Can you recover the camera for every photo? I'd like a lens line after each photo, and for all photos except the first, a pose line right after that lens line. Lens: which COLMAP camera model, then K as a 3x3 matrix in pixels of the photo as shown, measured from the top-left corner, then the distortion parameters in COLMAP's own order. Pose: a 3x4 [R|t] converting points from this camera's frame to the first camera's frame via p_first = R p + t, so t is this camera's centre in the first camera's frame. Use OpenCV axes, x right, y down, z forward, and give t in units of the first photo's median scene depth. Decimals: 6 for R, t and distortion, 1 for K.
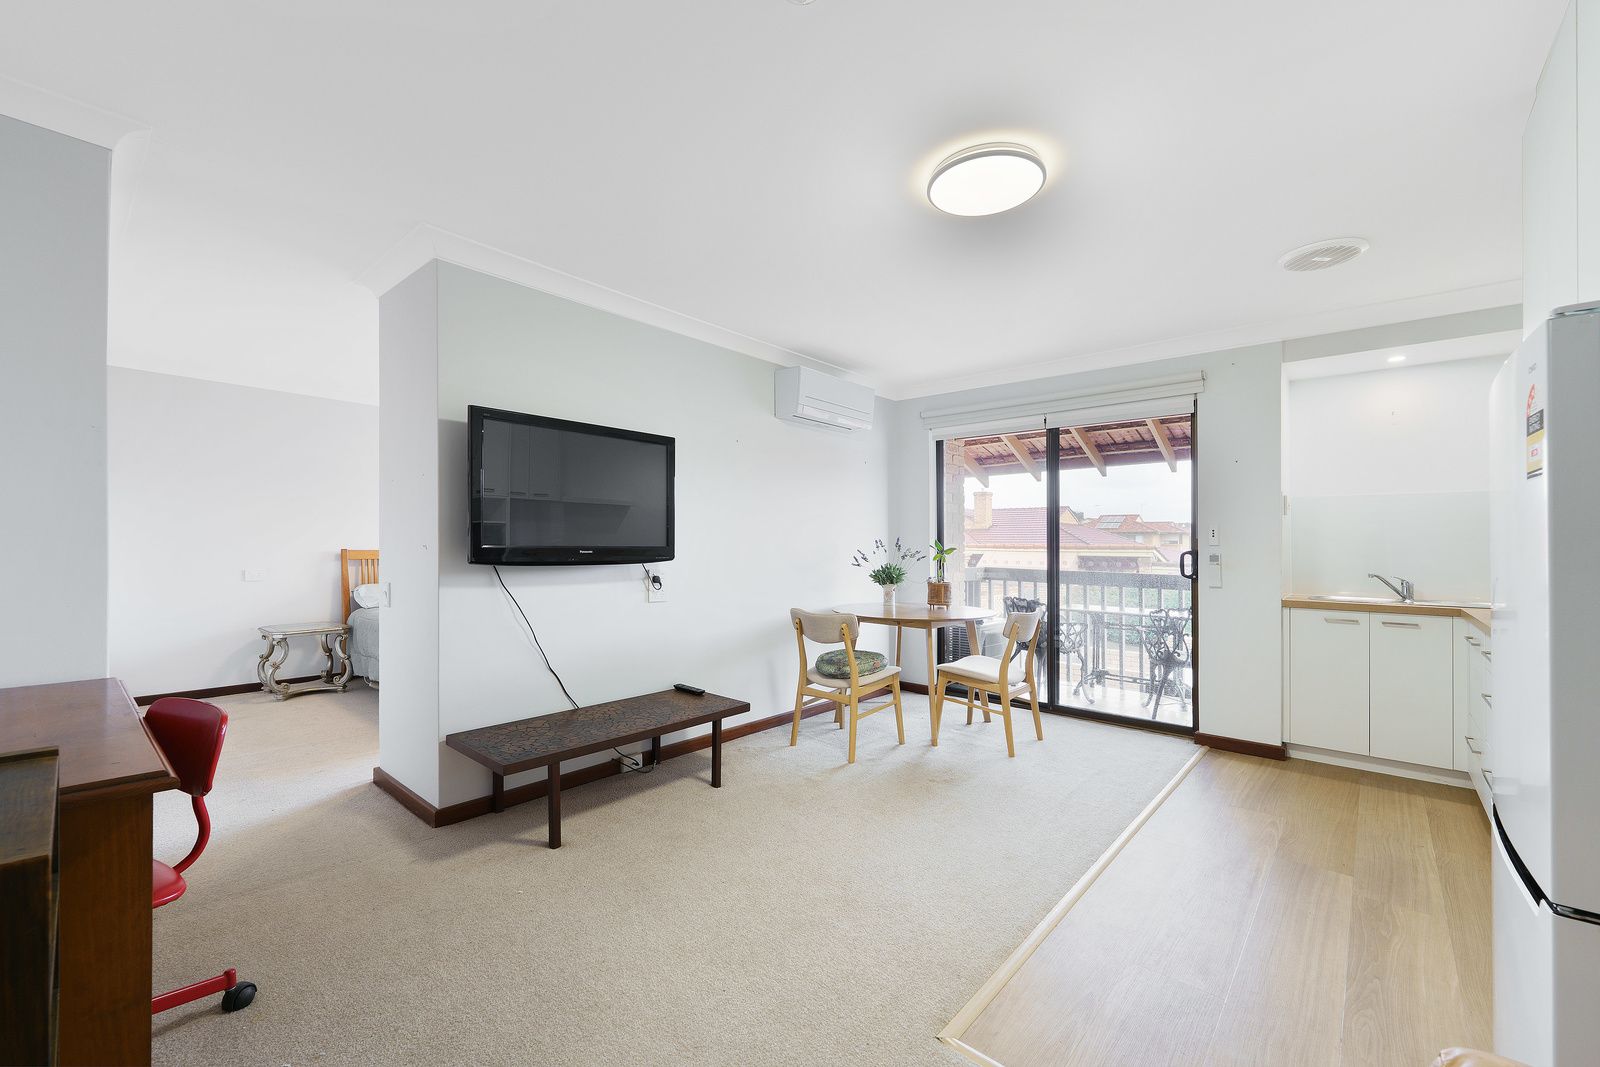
lens RADIAL K [[660.4, 0, 768.6], [0, 660.4, 519.8], [0, 0, 1]] dist [-0.001605, -0.000280]
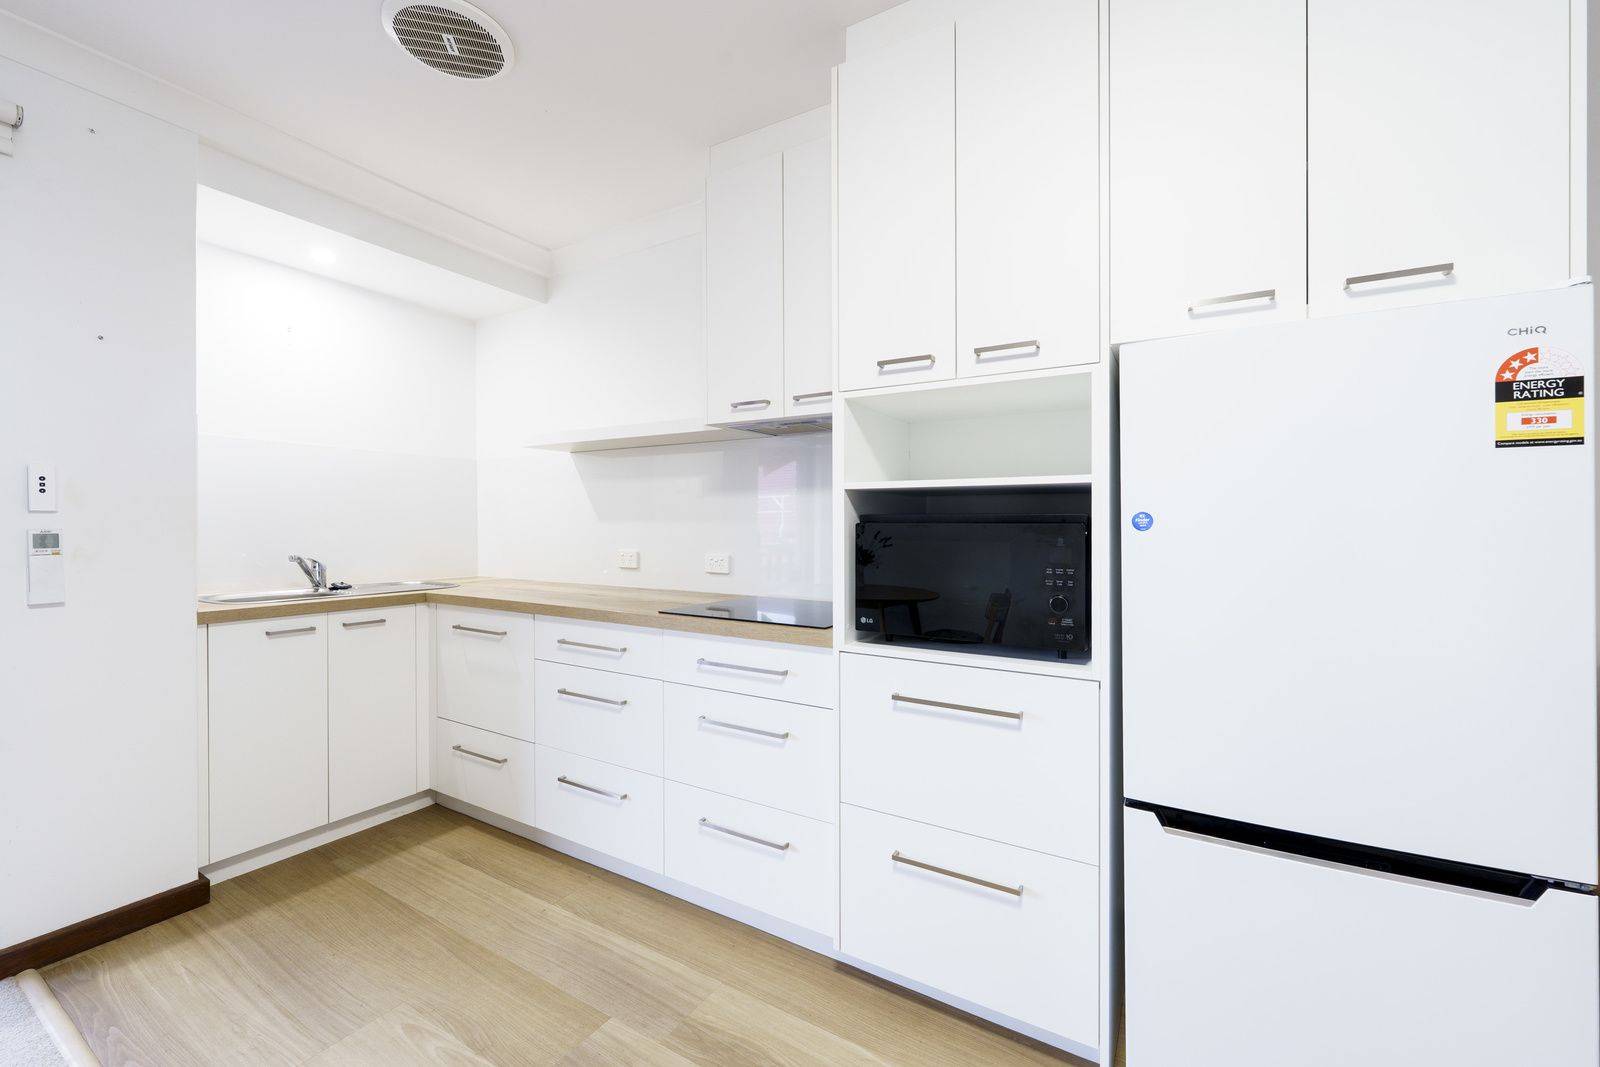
lens RADIAL K [[660.9, 0, 806.1], [0, 660.9, 523.5], [0, 0, 1]] dist [0.001191, 0.000369]
pose [[-0.216817, -0.008249, 0.976178, 0.105030], [-0.044273, 0.999018, -0.001391, 0.020823], [-0.975208, -0.043520, -0.216969, 0.509211]]
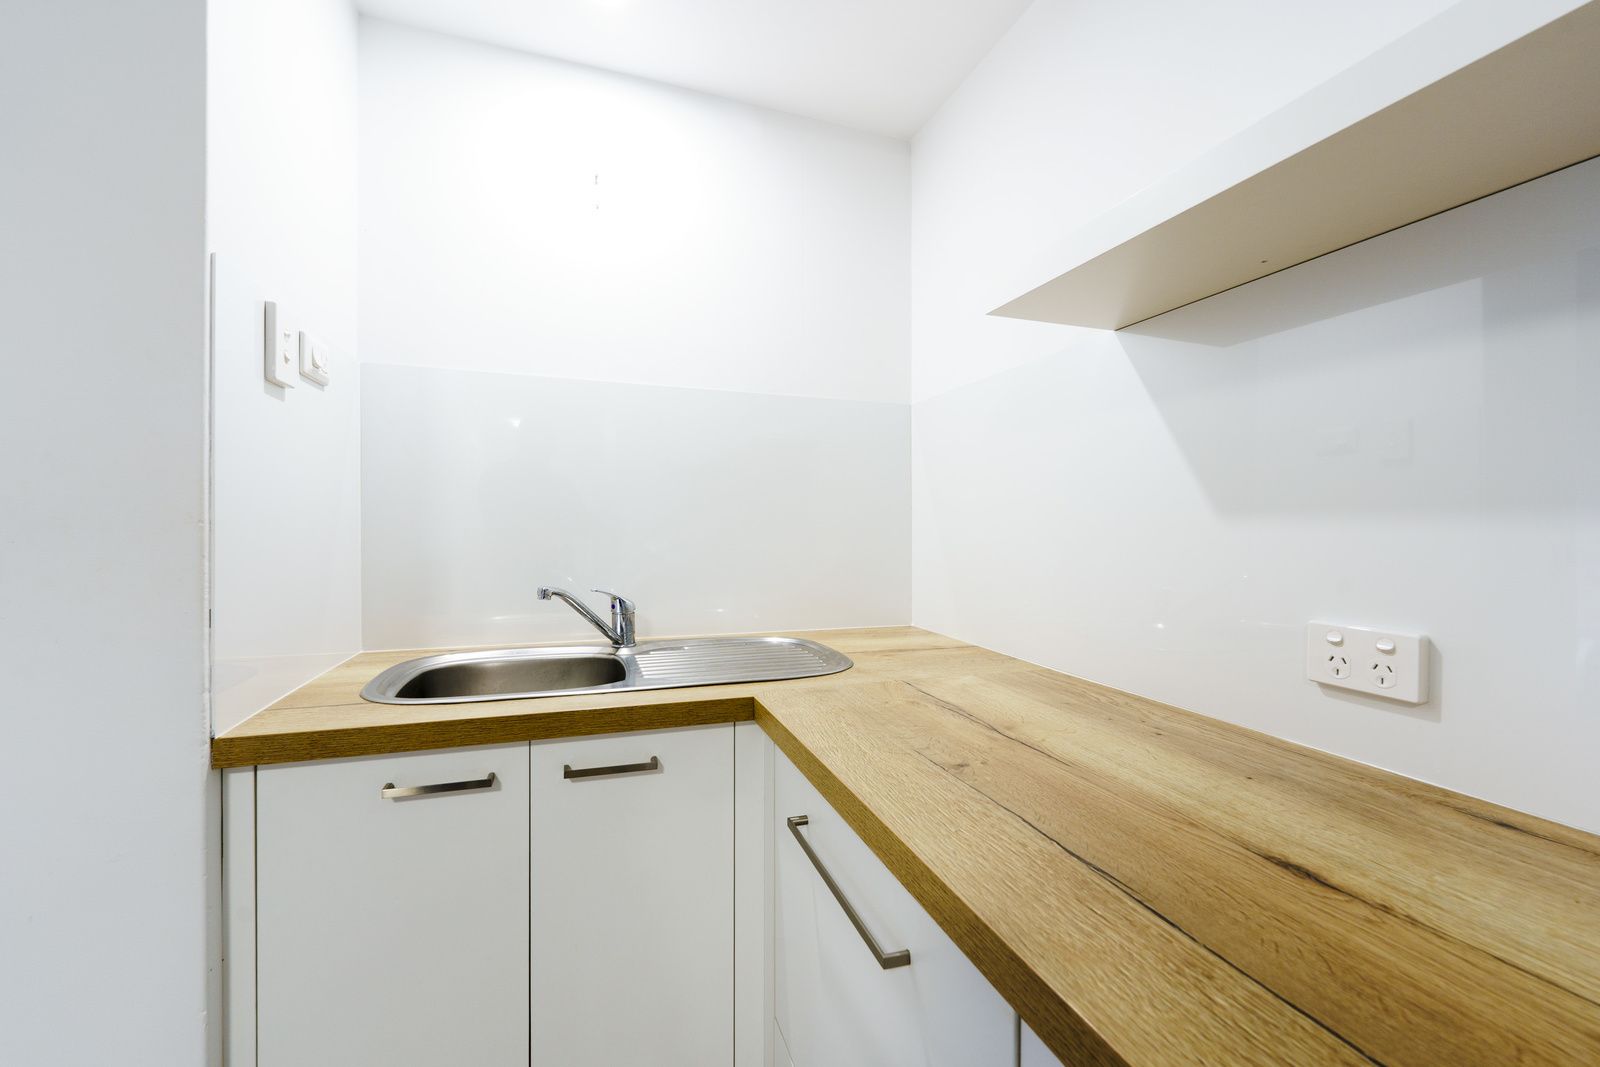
lens RADIAL K [[660.9, 0, 806.1], [0, 660.9, 523.5], [0, 0, 1]] dist [0.001191, 0.000369]
pose [[0.472142, 0.001631, 0.881521, 0.545718], [-0.039756, 0.999020, 0.019445, 0.029454], [-0.880626, -0.044226, 0.471744, 0.583921]]
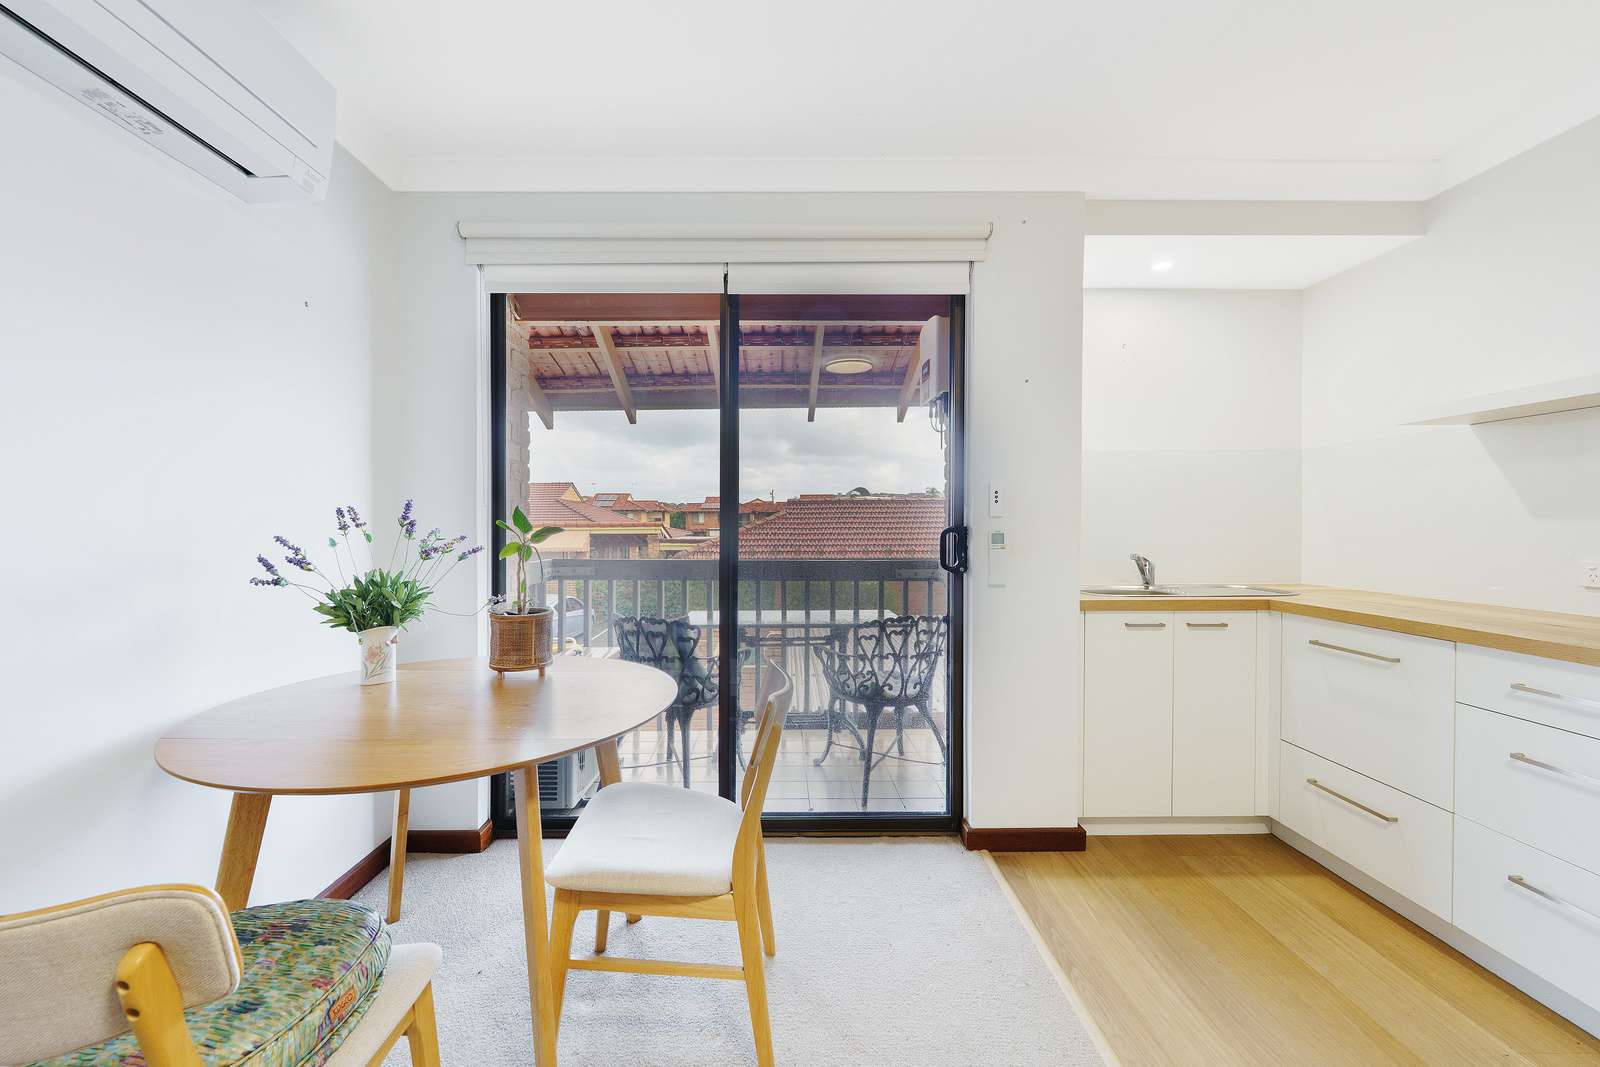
lens RADIAL K [[660.4, 0, 768.6], [0, 660.4, 519.8], [0, 0, 1]] dist [-0.001605, -0.000280]
pose [[0.738106, -0.006379, 0.674655, 0.095010], [-0.015508, 0.999531, 0.026418, 0.024402], [-0.674507, -0.029961, 0.737661, 0.587203]]
